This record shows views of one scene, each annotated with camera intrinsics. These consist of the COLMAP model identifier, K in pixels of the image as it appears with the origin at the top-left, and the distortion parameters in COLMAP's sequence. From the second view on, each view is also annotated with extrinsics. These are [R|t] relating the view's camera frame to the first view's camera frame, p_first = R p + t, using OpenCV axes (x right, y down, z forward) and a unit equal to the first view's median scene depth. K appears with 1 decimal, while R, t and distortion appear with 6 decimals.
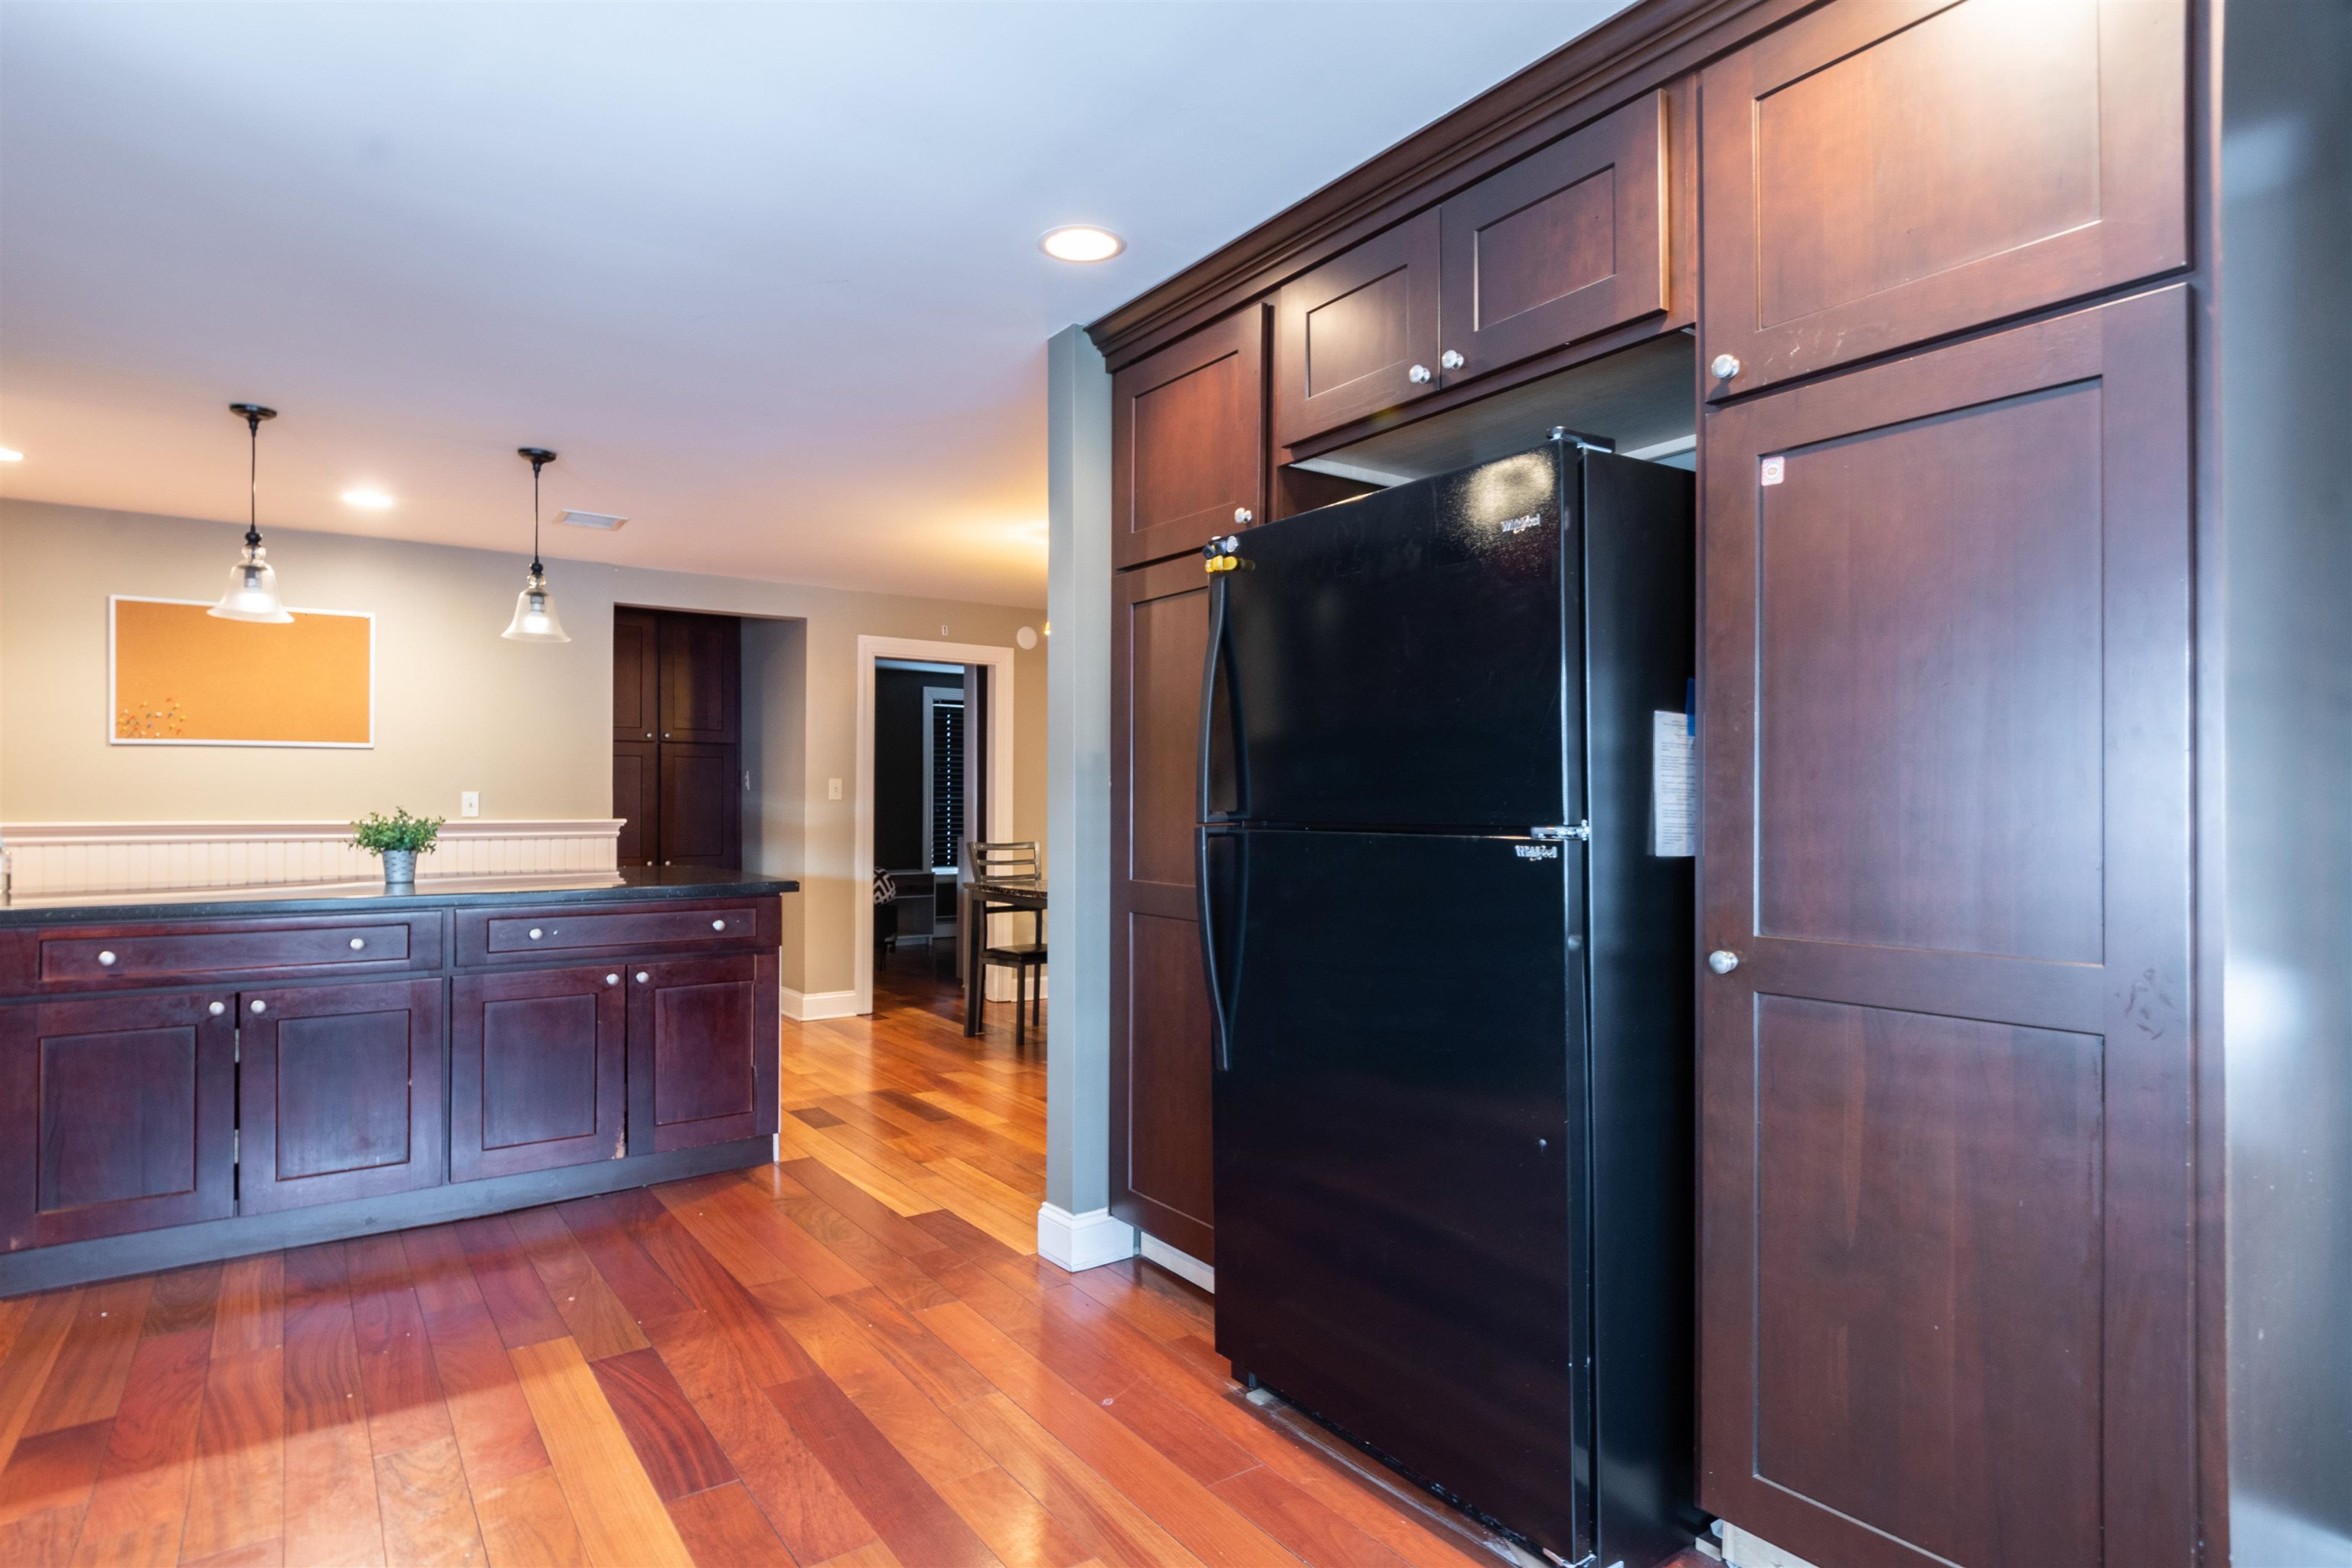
lens RADIAL K [[1253.6, 0, 1176.0], [0, 1253.6, 784.0], [0, 0, 1]] dist [0.000424, -0.000171]
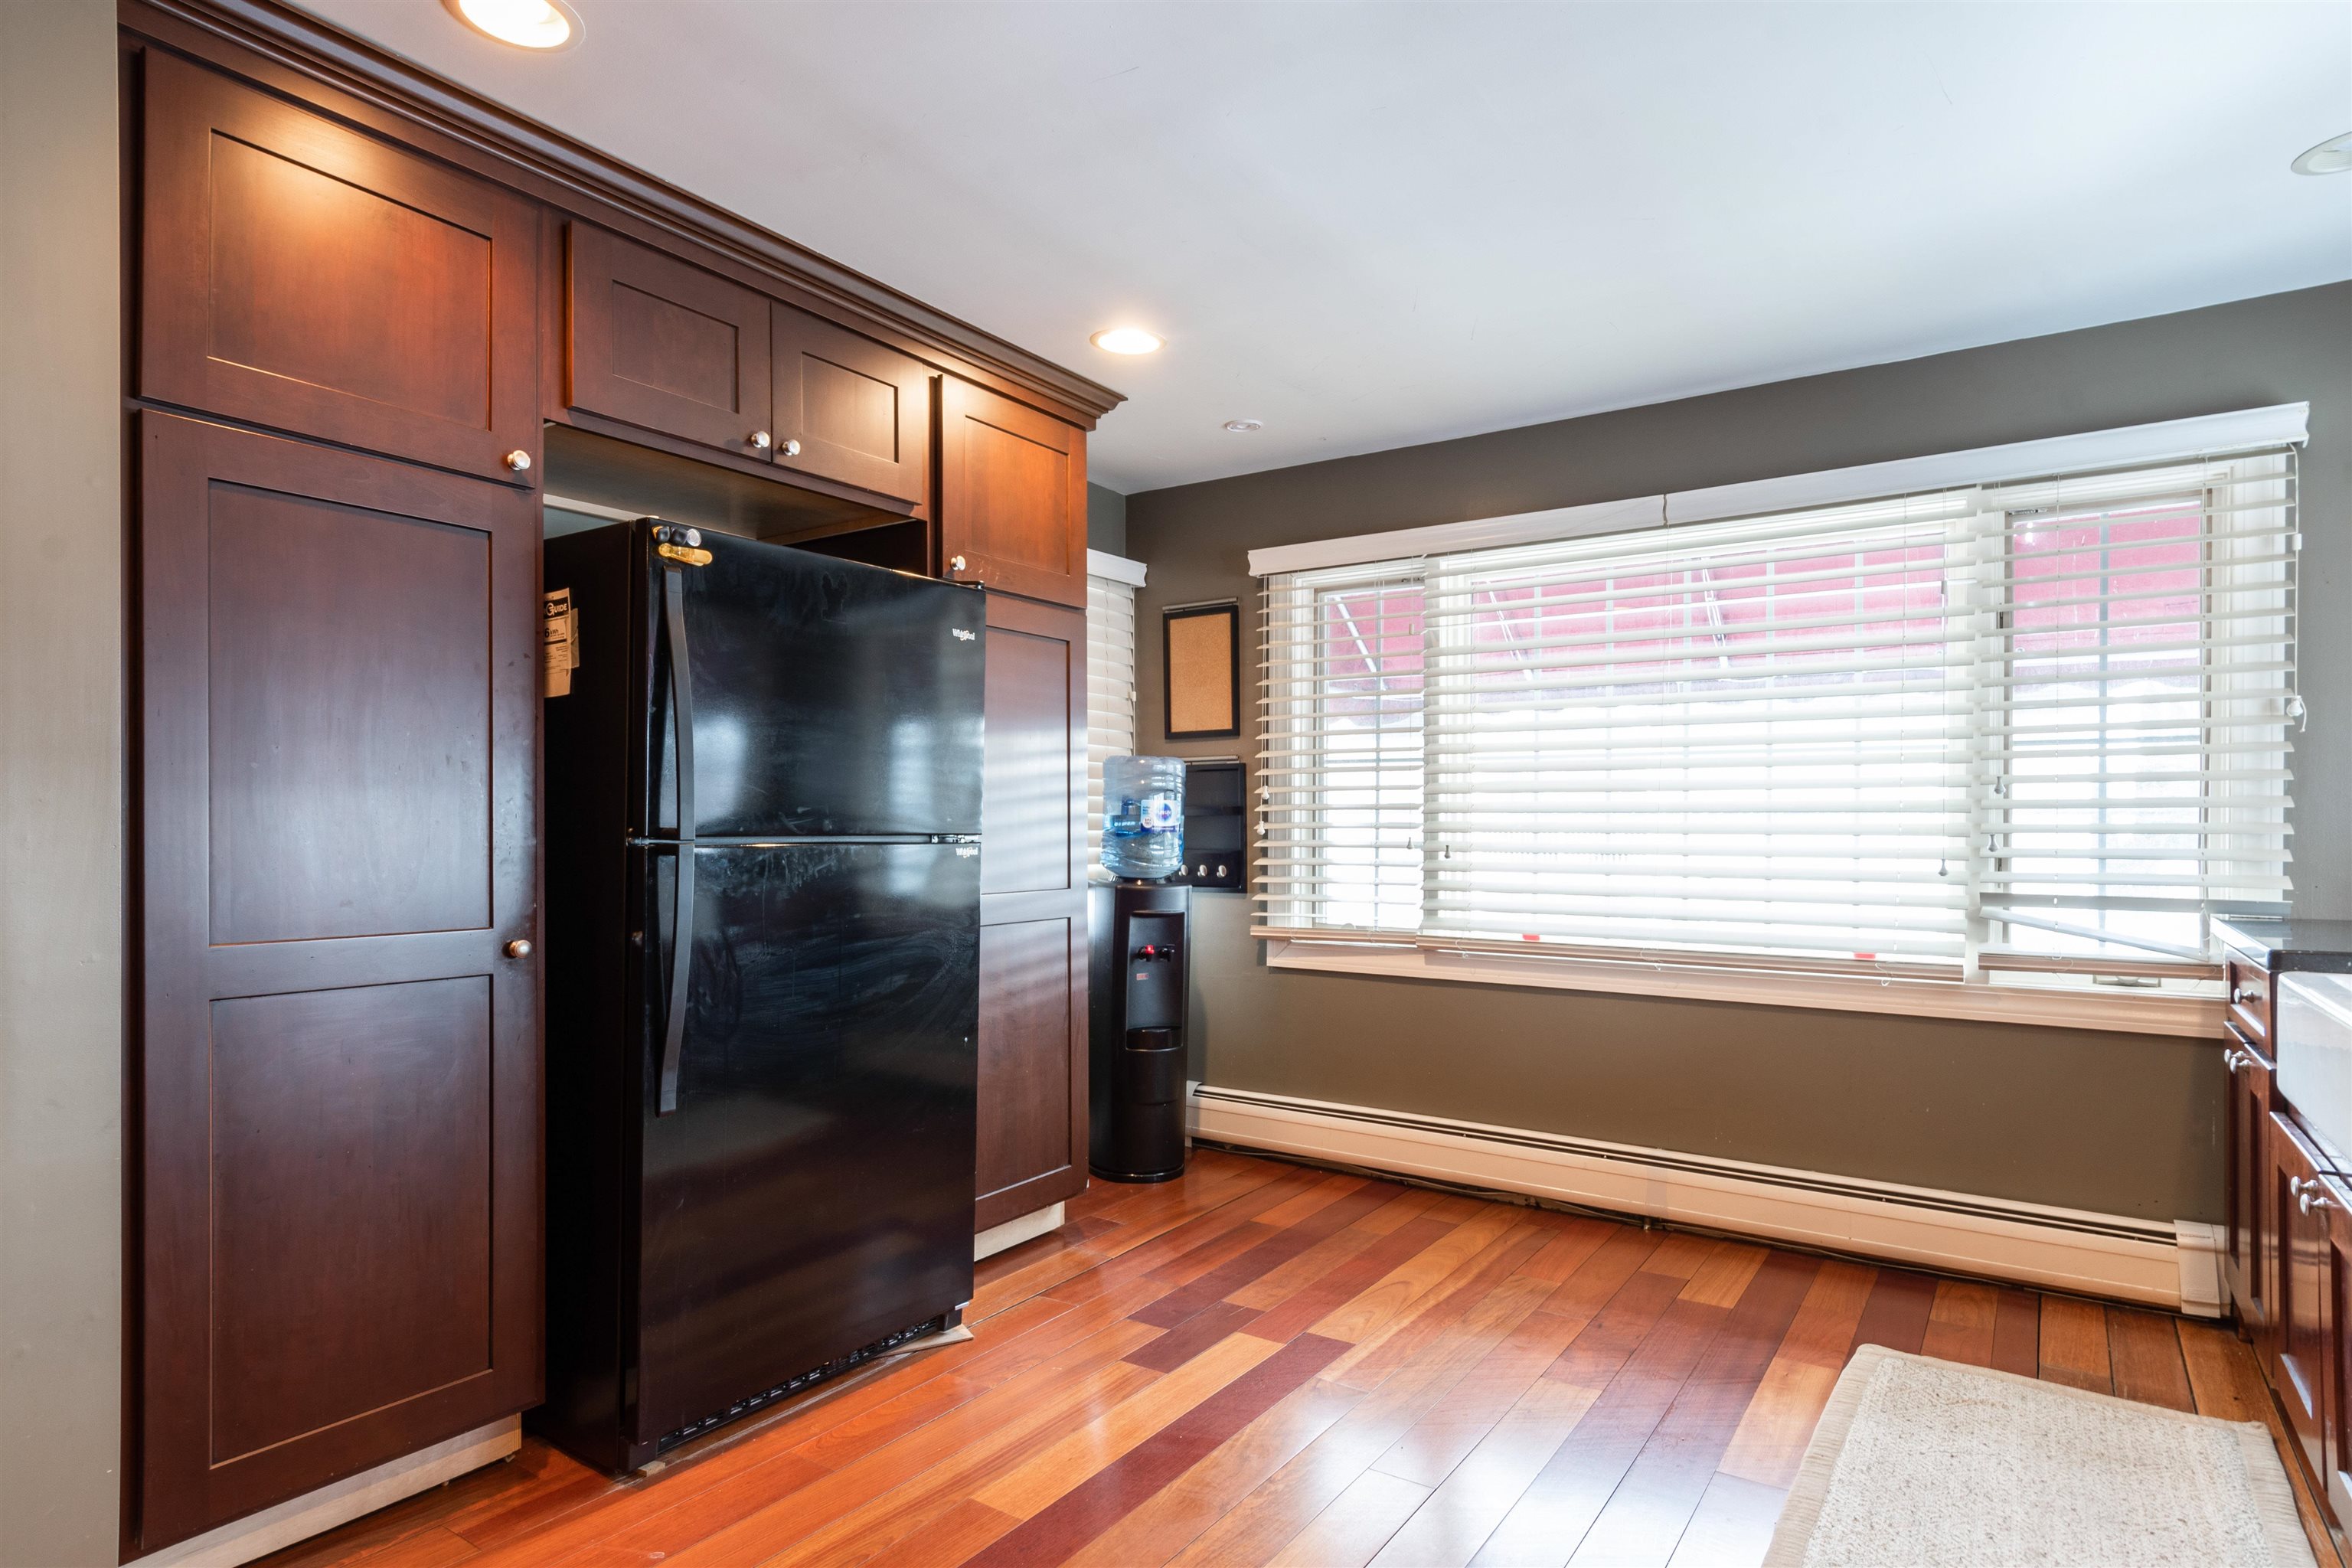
lens RADIAL K [[1297.2, 0, 1180.2], [0, 1297.2, 831.6], [0, 0, 1]] dist [0.000544, -0.000696]
pose [[-0.350444, -0.007951, 0.936550, -1.032862], [-0.018711, 0.999824, 0.001487, 0.033123], [-0.936397, -0.017003, -0.350531, 1.092292]]
